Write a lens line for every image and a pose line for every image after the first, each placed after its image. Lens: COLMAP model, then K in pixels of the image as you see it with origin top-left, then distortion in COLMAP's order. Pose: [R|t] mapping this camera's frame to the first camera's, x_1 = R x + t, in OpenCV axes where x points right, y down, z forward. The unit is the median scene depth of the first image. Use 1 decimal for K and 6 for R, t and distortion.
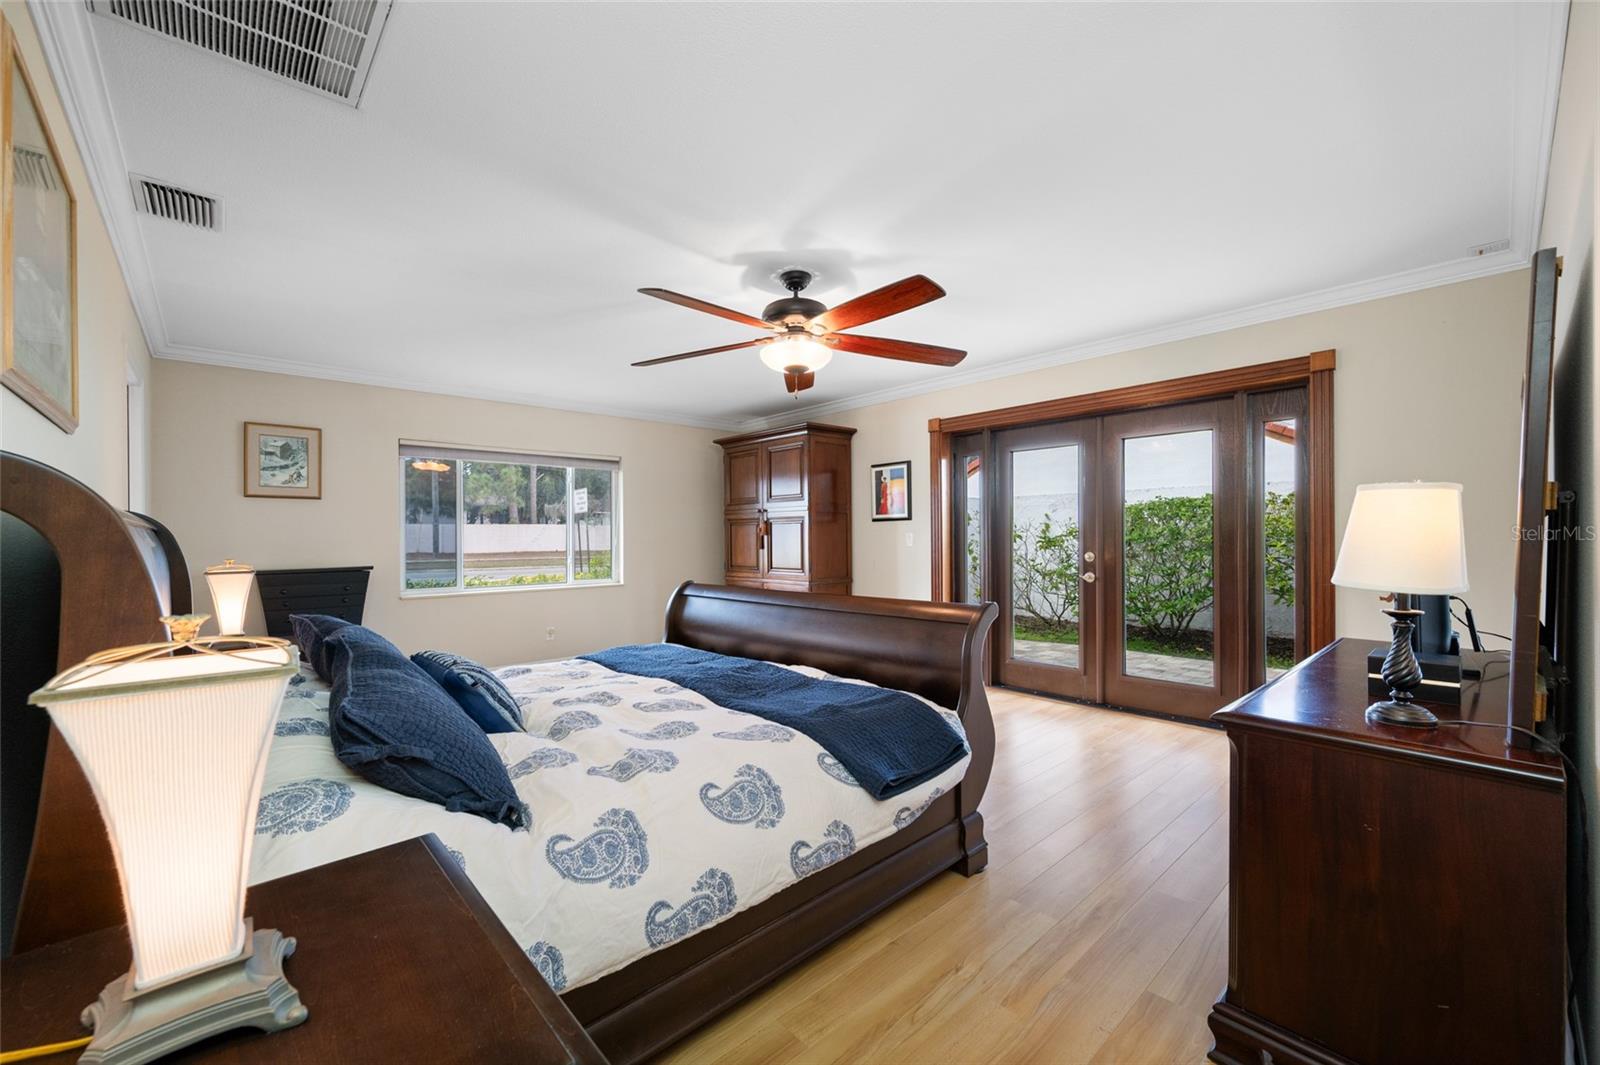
lens RADIAL K [[636.9, 0, 801.5], [0, 636.9, 537.8], [0, 0, 1]] dist [-0.000912, -0.000025]
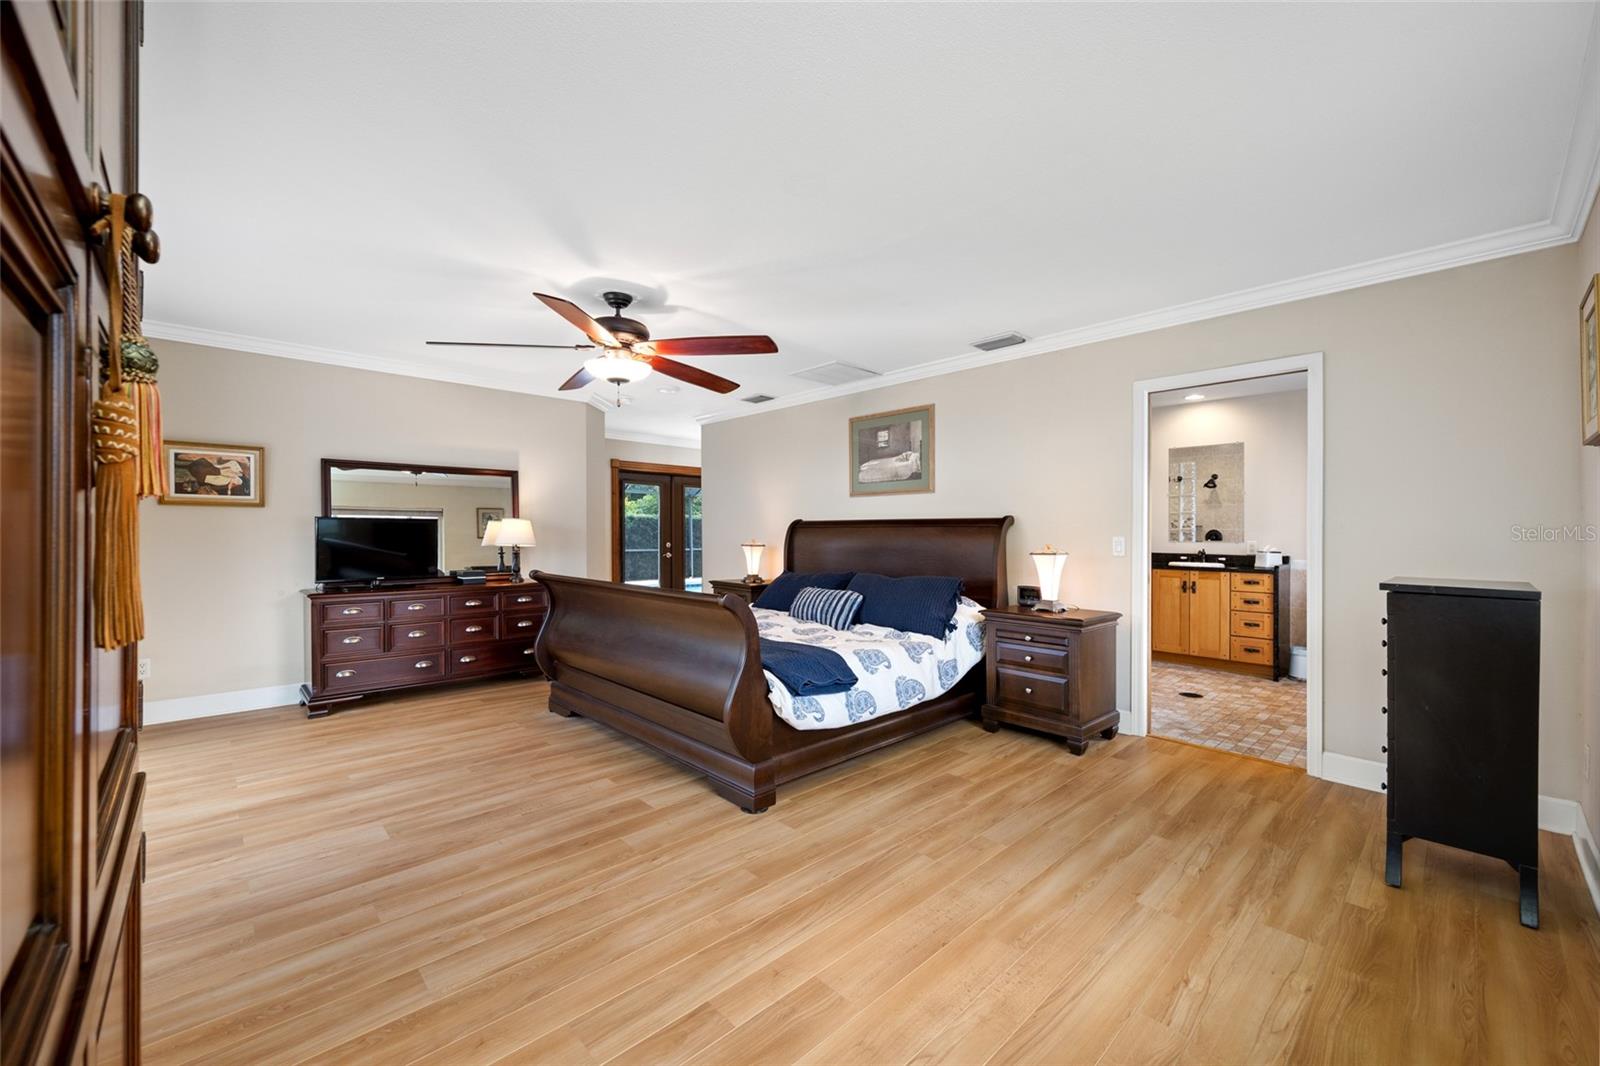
lens RADIAL K [[628.6, 0, 800.0], [0, 628.6, 532.0], [0, 0, 1]] dist [-0.001172, -0.000202]
pose [[-0.999928, 0.005367, -0.010708, -0.209562], [0.005350, 0.999984, 0.001615, 0.001220], [0.010717, 0.001558, -0.999941, 1.409706]]
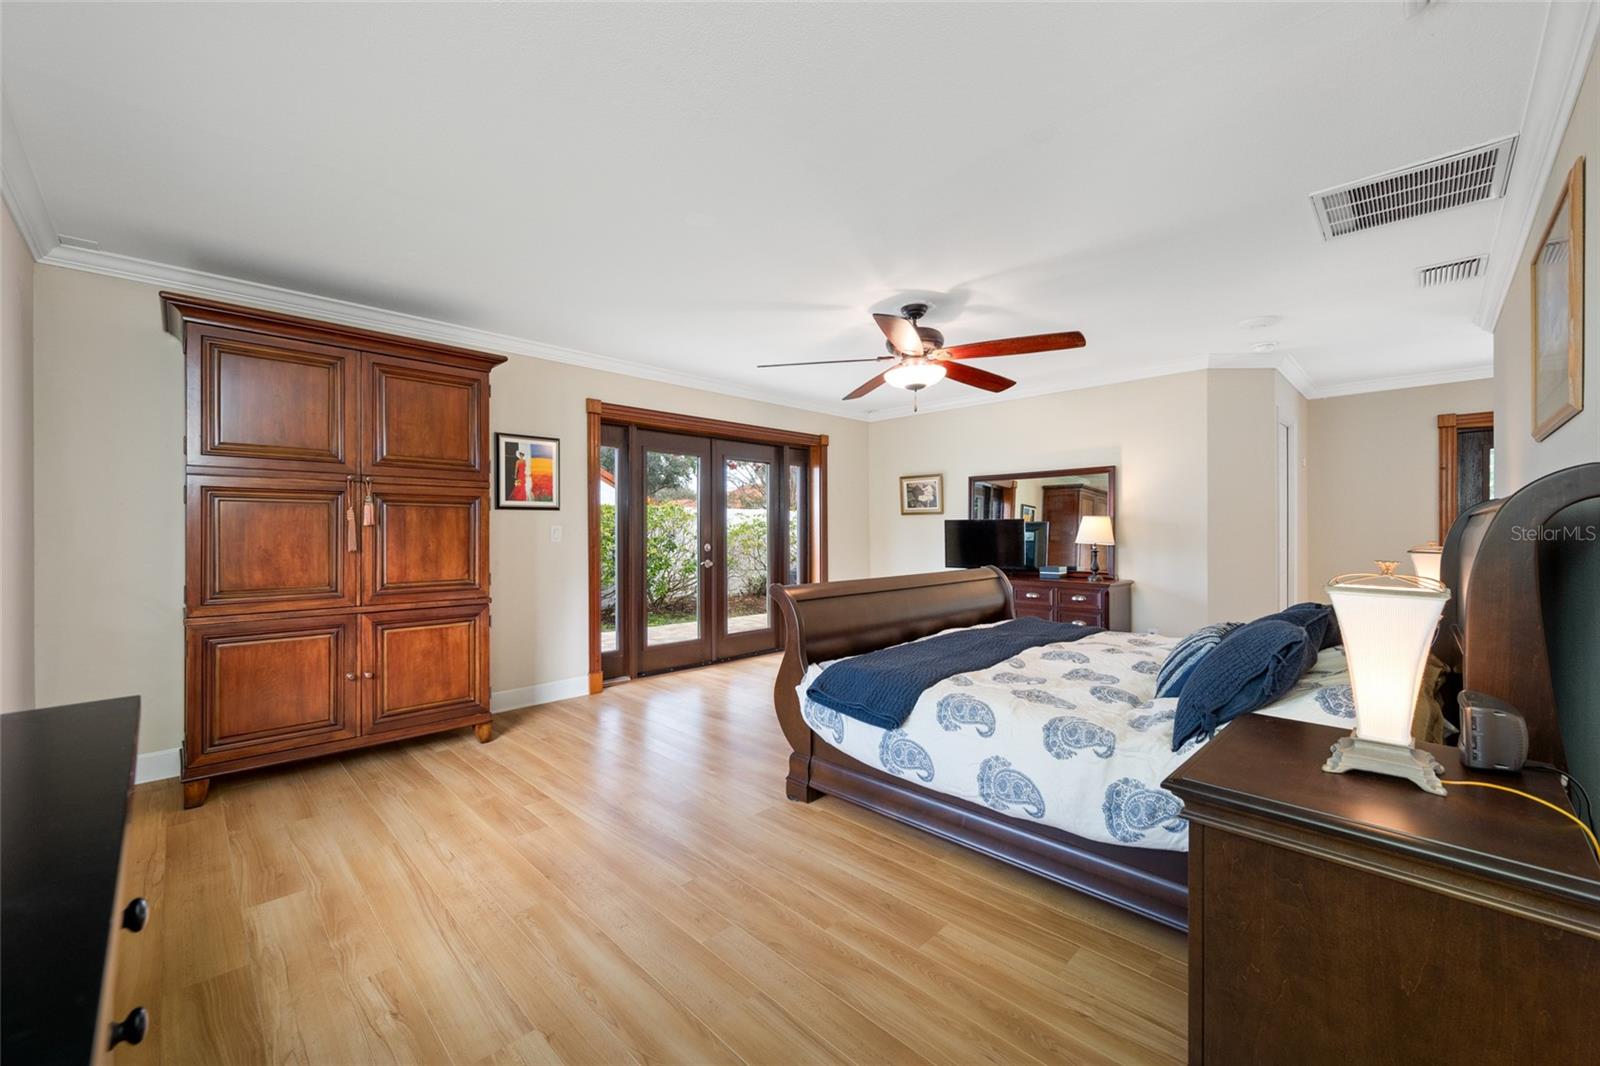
lens RADIAL K [[628.6, 0, 801.8], [0, 628.6, 535.5], [0, 0, 1]] dist [-0.001172, -0.000202]
pose [[-0.048192, 0.002391, 0.998835, -0.778909], [0.005034, 0.999985, -0.002151, 0.009438], [-0.998825, 0.004924, -0.048203, 0.849397]]
